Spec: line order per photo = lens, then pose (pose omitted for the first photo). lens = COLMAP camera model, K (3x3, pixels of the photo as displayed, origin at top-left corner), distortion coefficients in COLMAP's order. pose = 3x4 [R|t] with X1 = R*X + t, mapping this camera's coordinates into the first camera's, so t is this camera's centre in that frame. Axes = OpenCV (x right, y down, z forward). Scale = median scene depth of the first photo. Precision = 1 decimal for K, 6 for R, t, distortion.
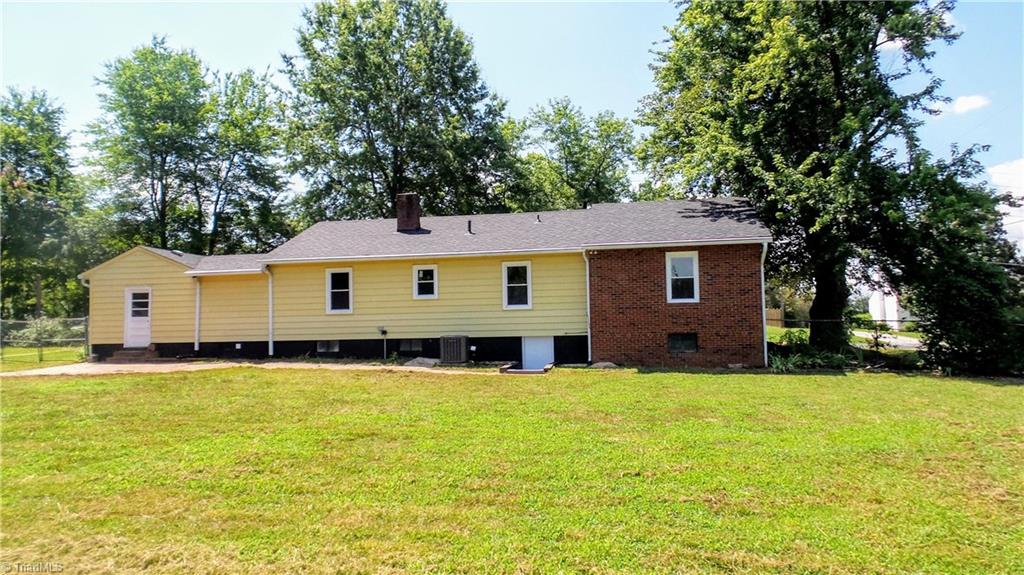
lens RADIAL K [[711.9, 0, 510.3], [0, 711.9, 292.5], [0, 0, 1]] dist [0.008055, 0.003872]
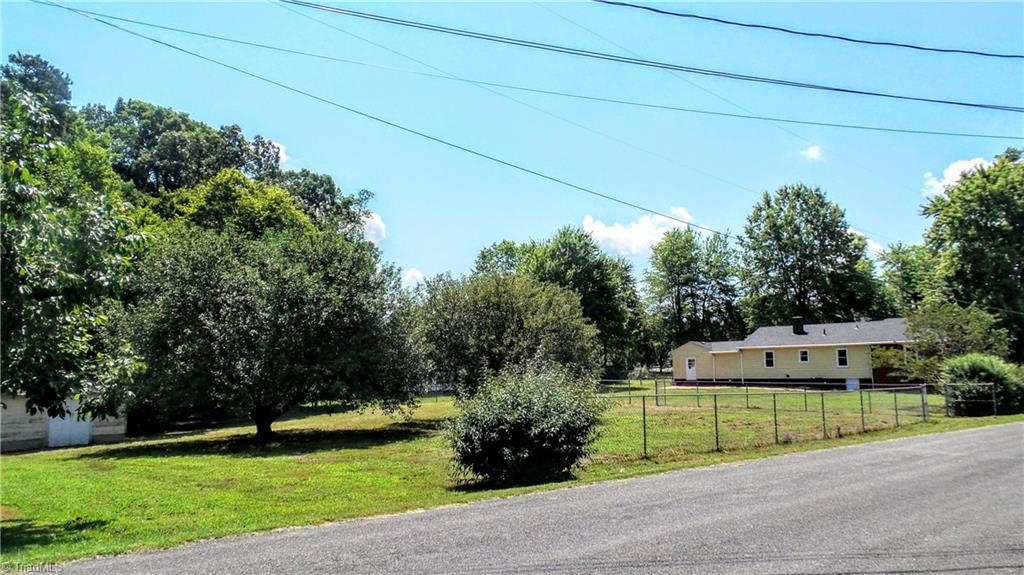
lens RADIAL K [[711.9, 0, 511.3], [0, 711.9, 290.5], [0, 0, 1]] dist [0.008055, 0.003872]
pose [[0.824804, -0.054706, -0.562767, 0.436433], [0.023987, 0.997798, -0.061839, -0.109554], [0.564910, 0.037505, 0.824300, -1.590726]]
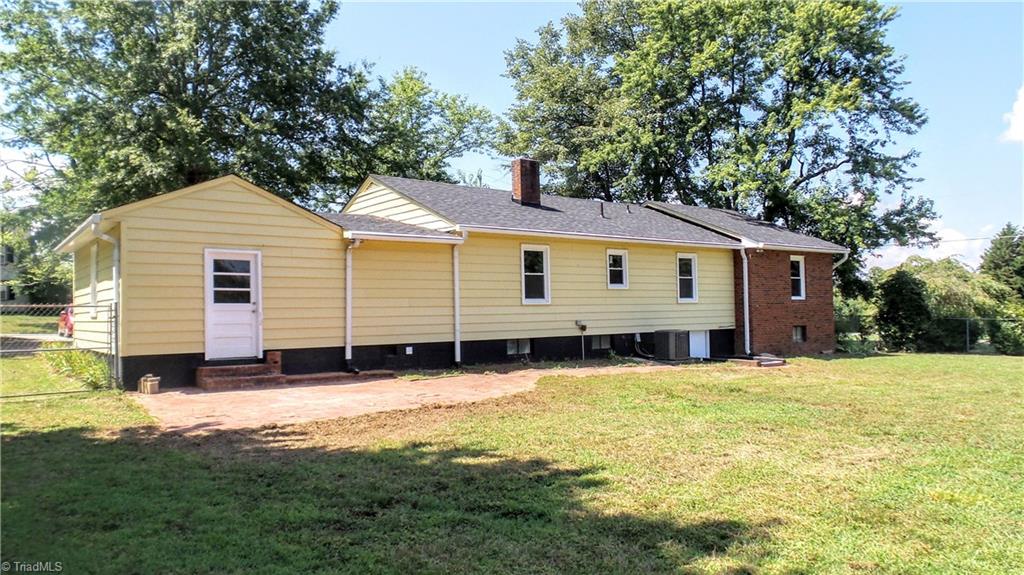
lens RADIAL K [[711.9, 0, 510.6], [0, 711.9, 287.7], [0, 0, 1]] dist [0.008055, 0.003872]
pose [[0.674046, 0.029979, 0.738081, -0.806274], [-0.045065, 0.998984, 0.000579, 0.012364], [-0.737314, -0.033652, 0.674712, 0.483886]]
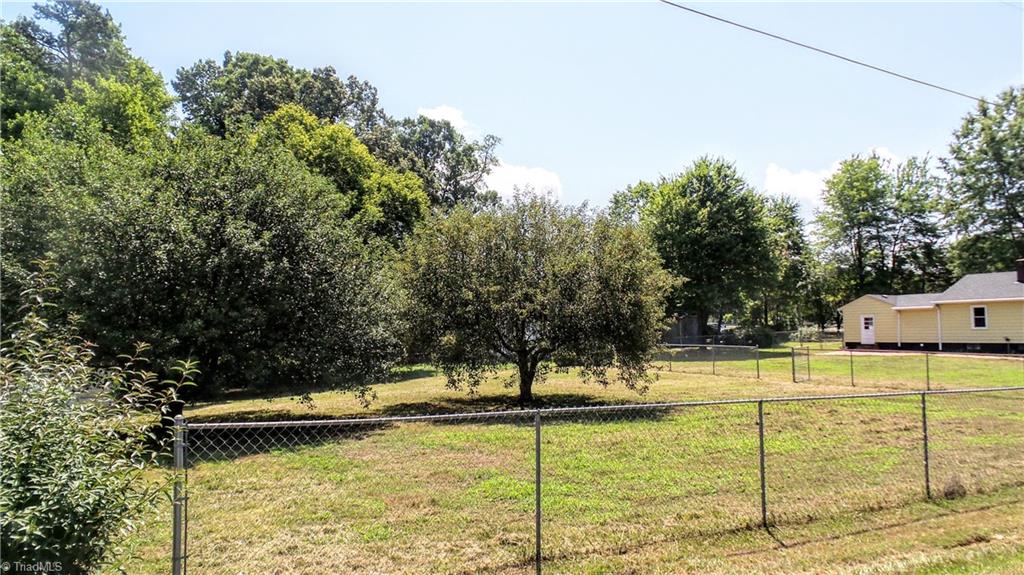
lens RADIAL K [[711.9, 0, 514.1], [0, 711.9, 290.9], [0, 0, 1]] dist [0.008055, 0.003872]
pose [[0.659885, -0.030782, -0.750736, 0.364165], [0.035648, 0.999318, -0.009641, -0.095227], [0.750521, -0.020400, 0.660532, -1.155439]]
